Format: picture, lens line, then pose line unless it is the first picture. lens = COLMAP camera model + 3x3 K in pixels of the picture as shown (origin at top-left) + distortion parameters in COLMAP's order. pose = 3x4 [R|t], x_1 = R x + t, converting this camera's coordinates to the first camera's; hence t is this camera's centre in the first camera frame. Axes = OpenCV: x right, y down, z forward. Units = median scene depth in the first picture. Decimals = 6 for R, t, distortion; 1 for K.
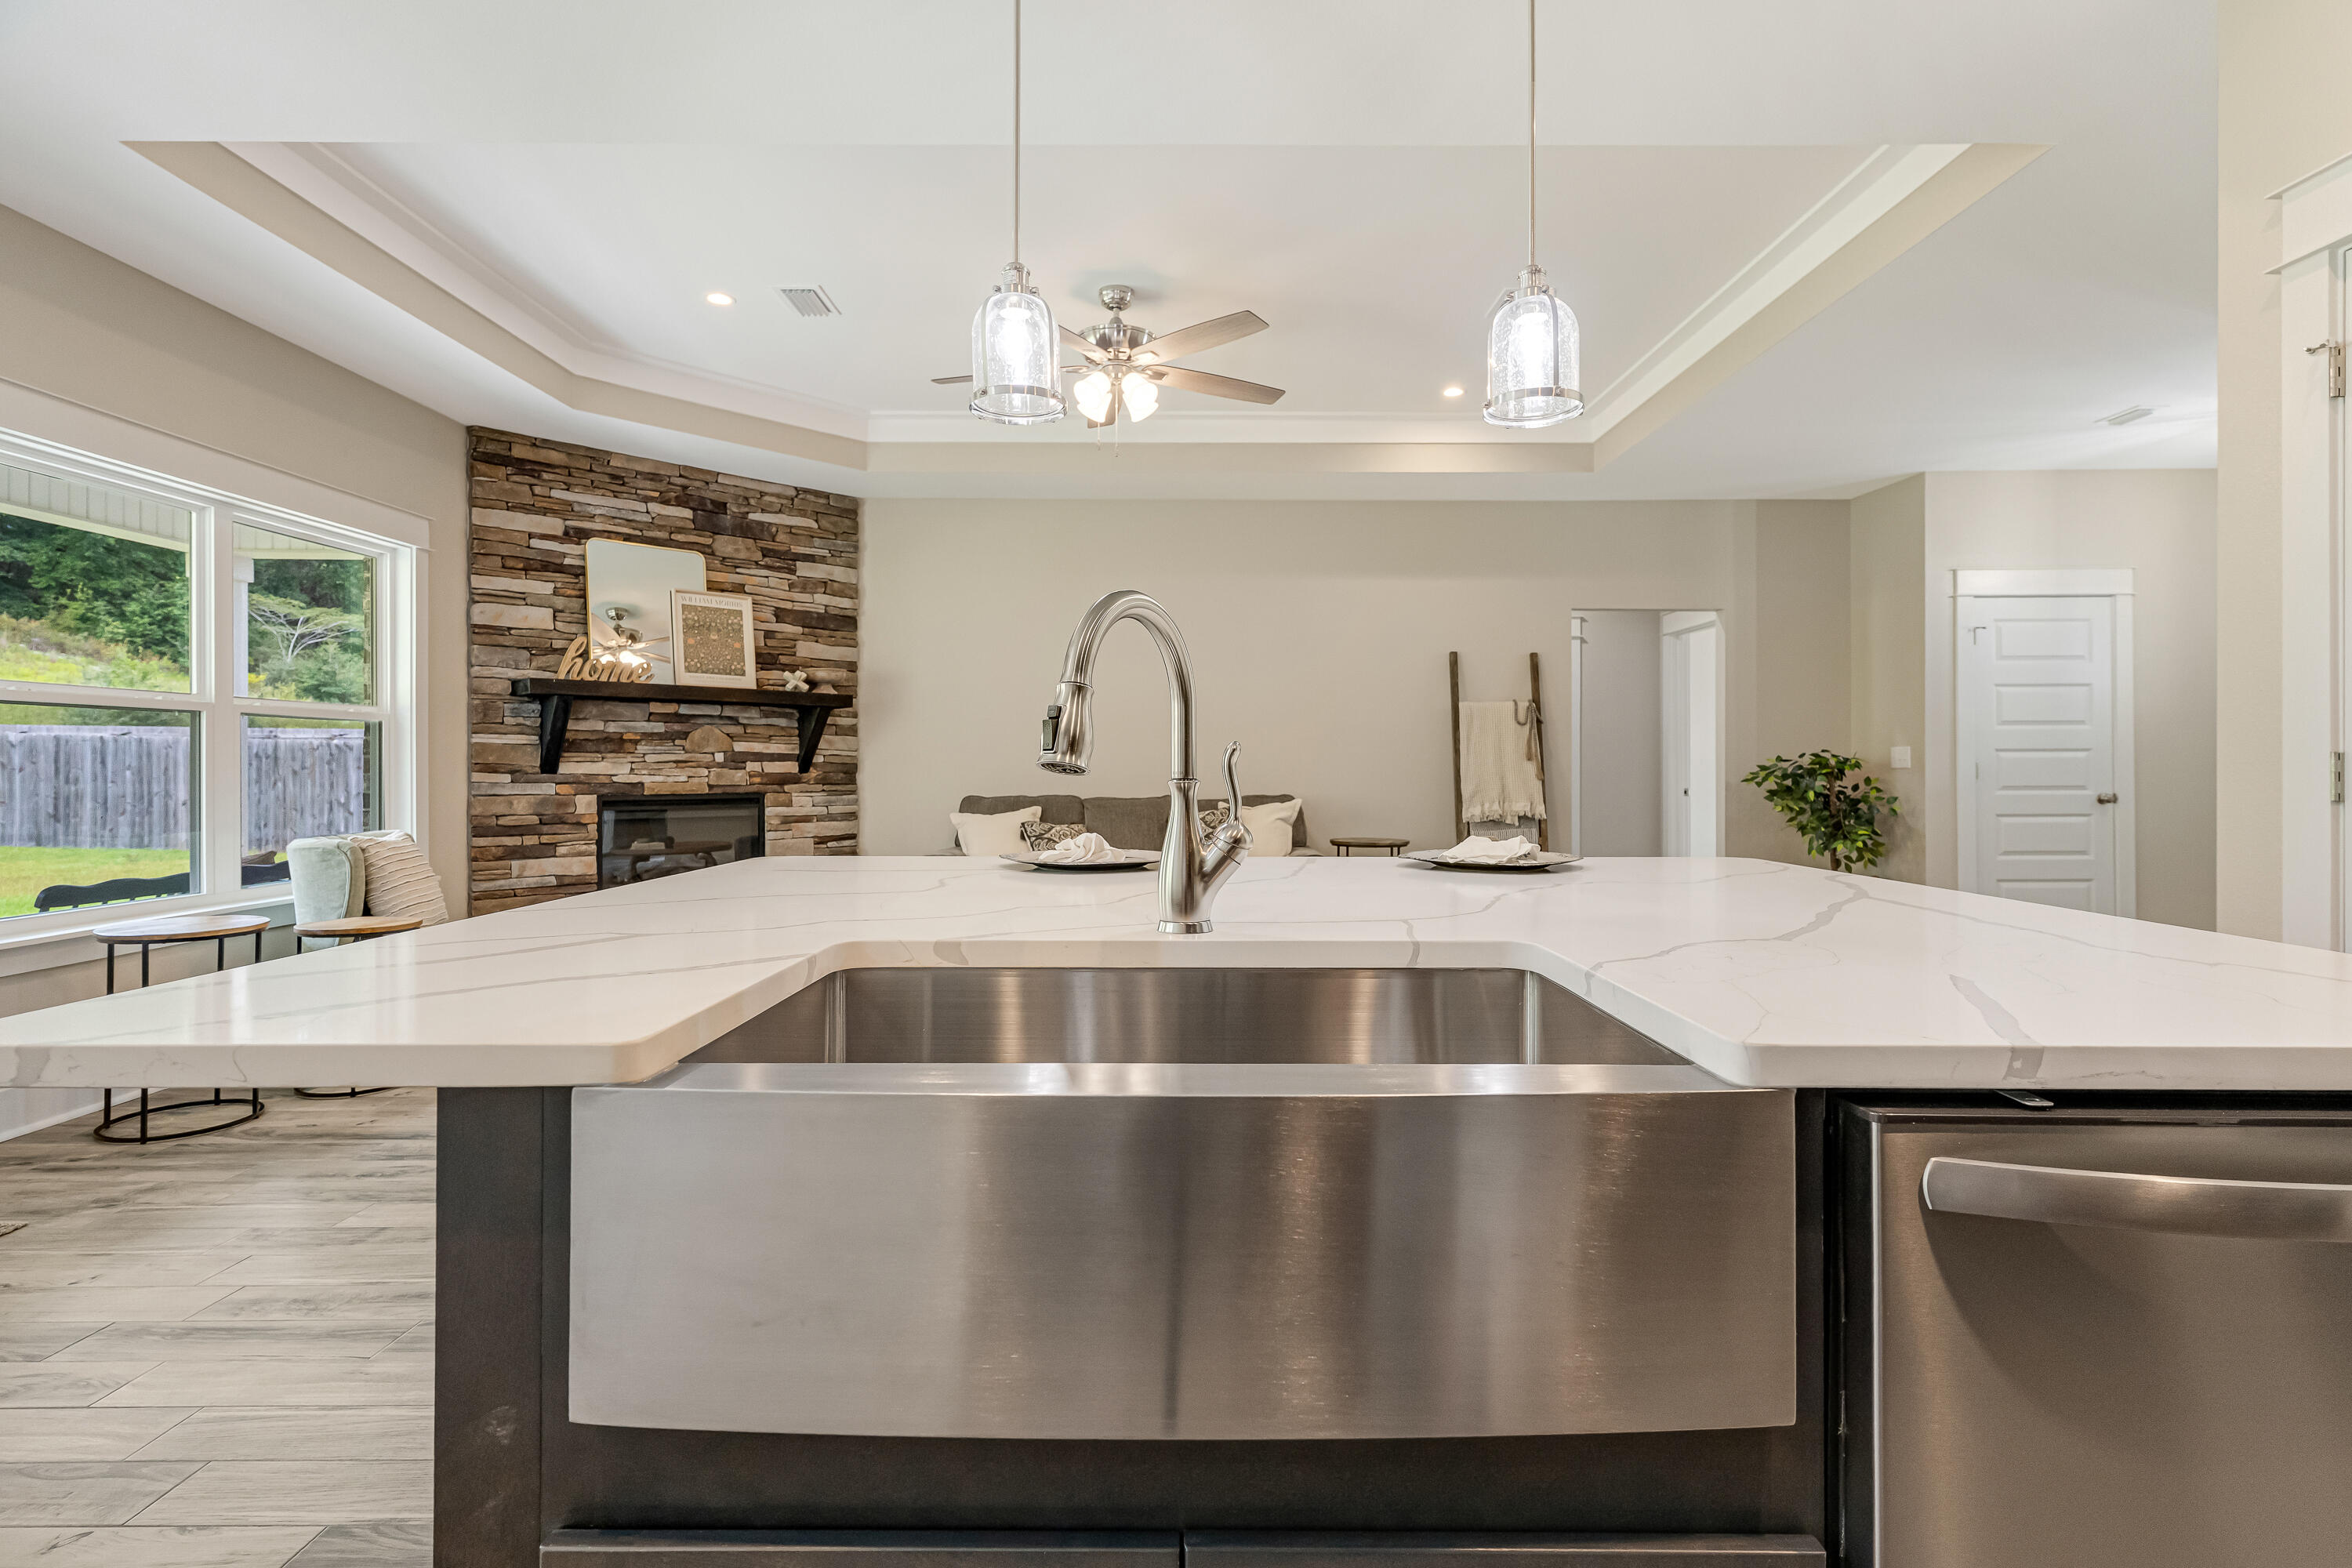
lens RADIAL K [[1122.7, 0, 1176.4], [0, 1122.7, 767.8], [0, 0, 1]] dist [-0.001089, 0.002133]
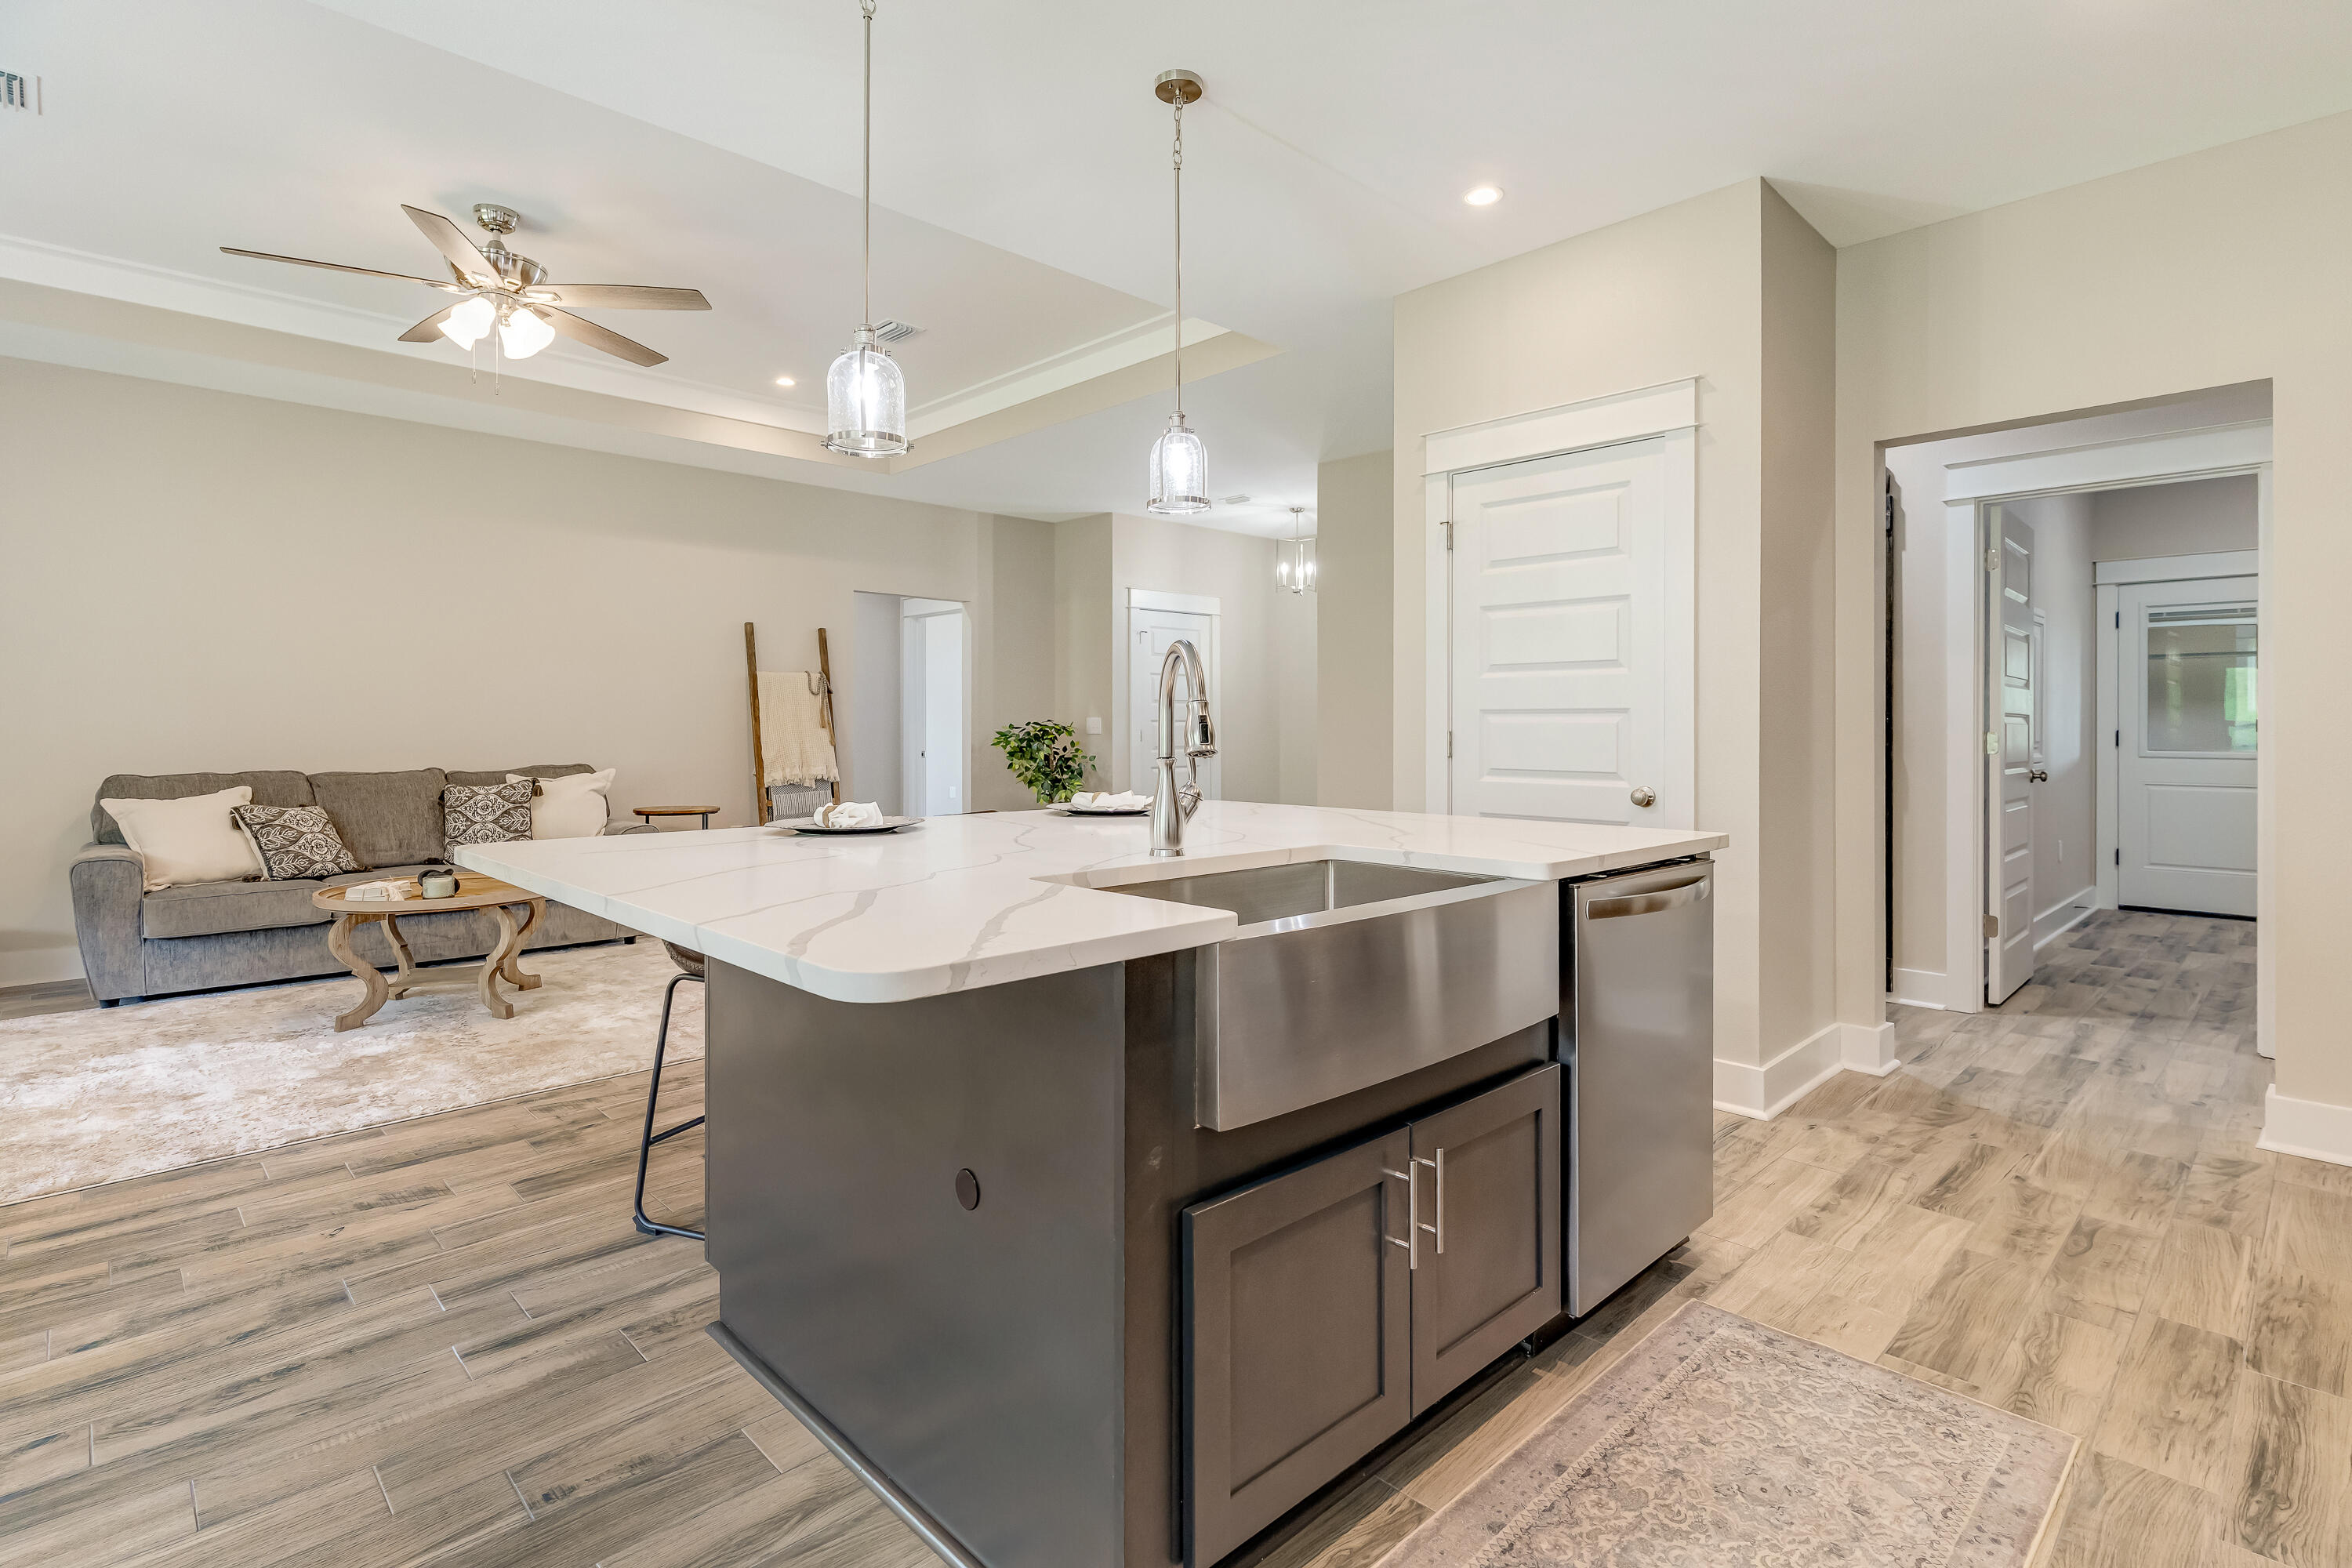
lens RADIAL K [[1122.7, 0, 1189.9], [0, 1122.7, 749.1], [0, 0, 1]] dist [-0.001089, 0.002133]
pose [[0.710185, -0.014023, 0.703875, -0.220795], [0.001076, 0.999822, 0.018834, -0.006650], [-0.704014, -0.012619, 0.710074, -0.027069]]
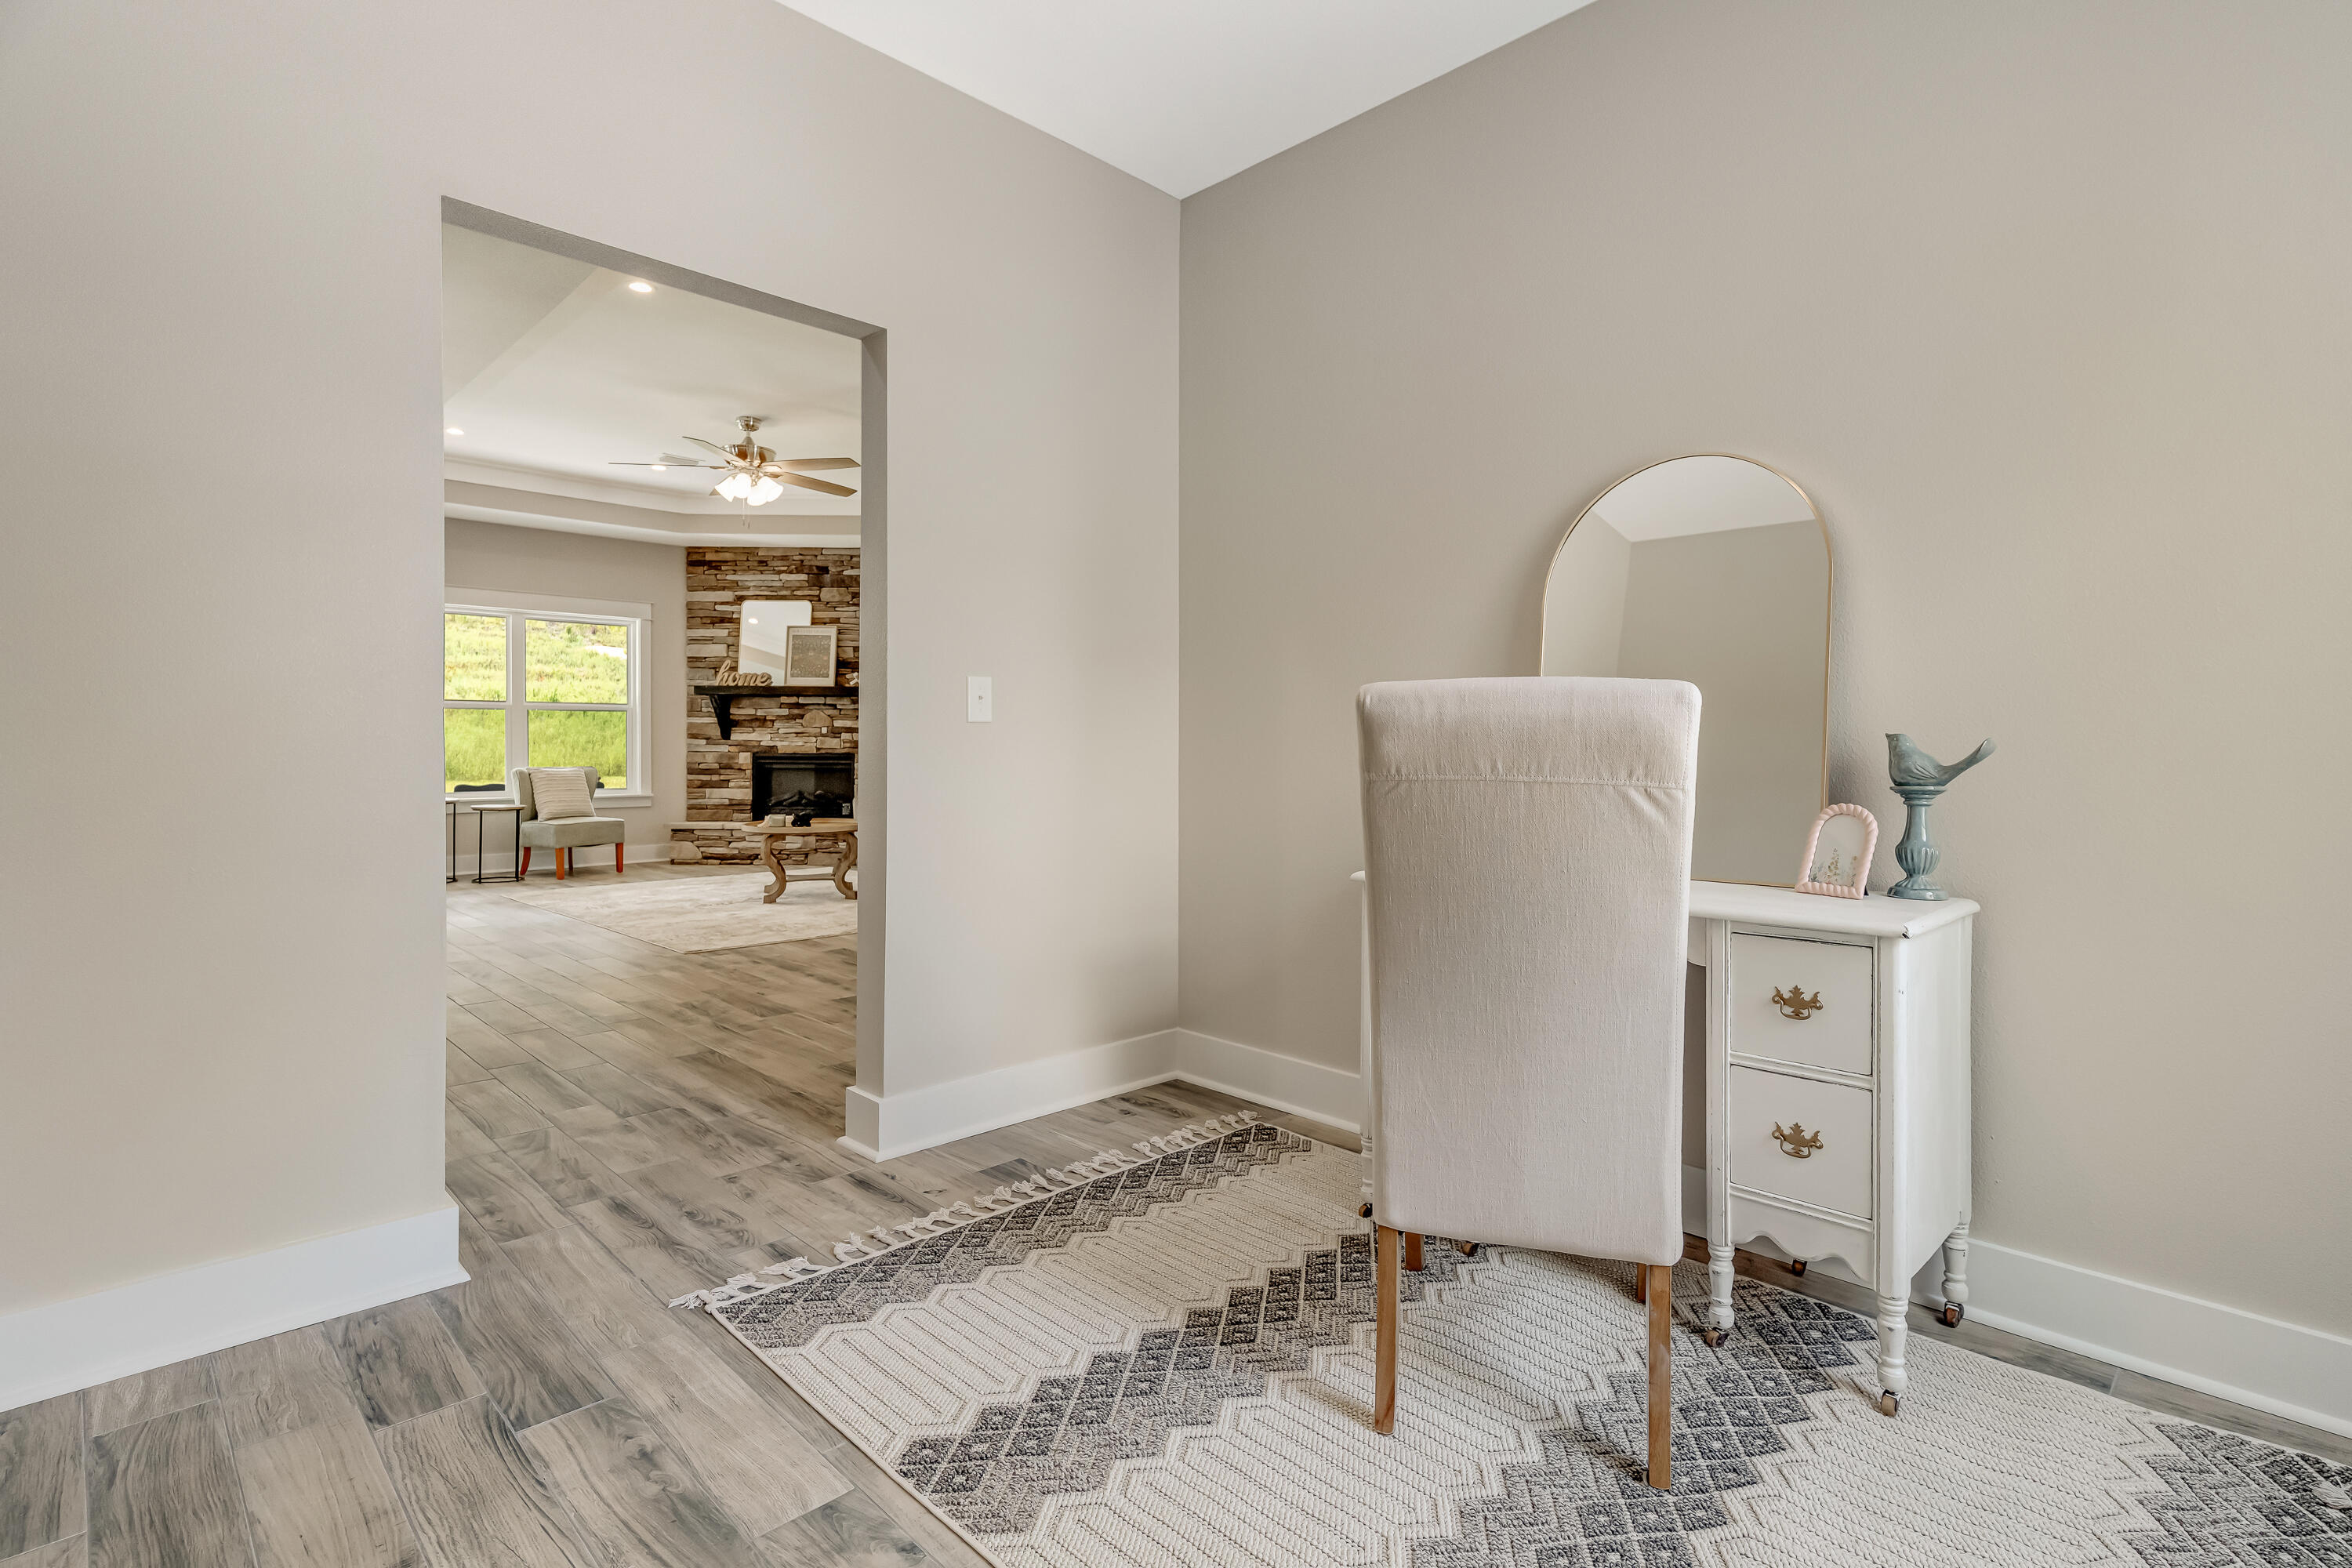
lens RADIAL K [[1122.7, 0, 1177.8], [0, 1122.7, 757.1], [0, 0, 1]] dist [-0.001089, 0.002133]
pose [[0.702876, 0.010772, -0.711231, 1.081197], [-0.006359, 0.999941, 0.008860, 0.011297], [0.711284, -0.001705, 0.702903, 0.259888]]
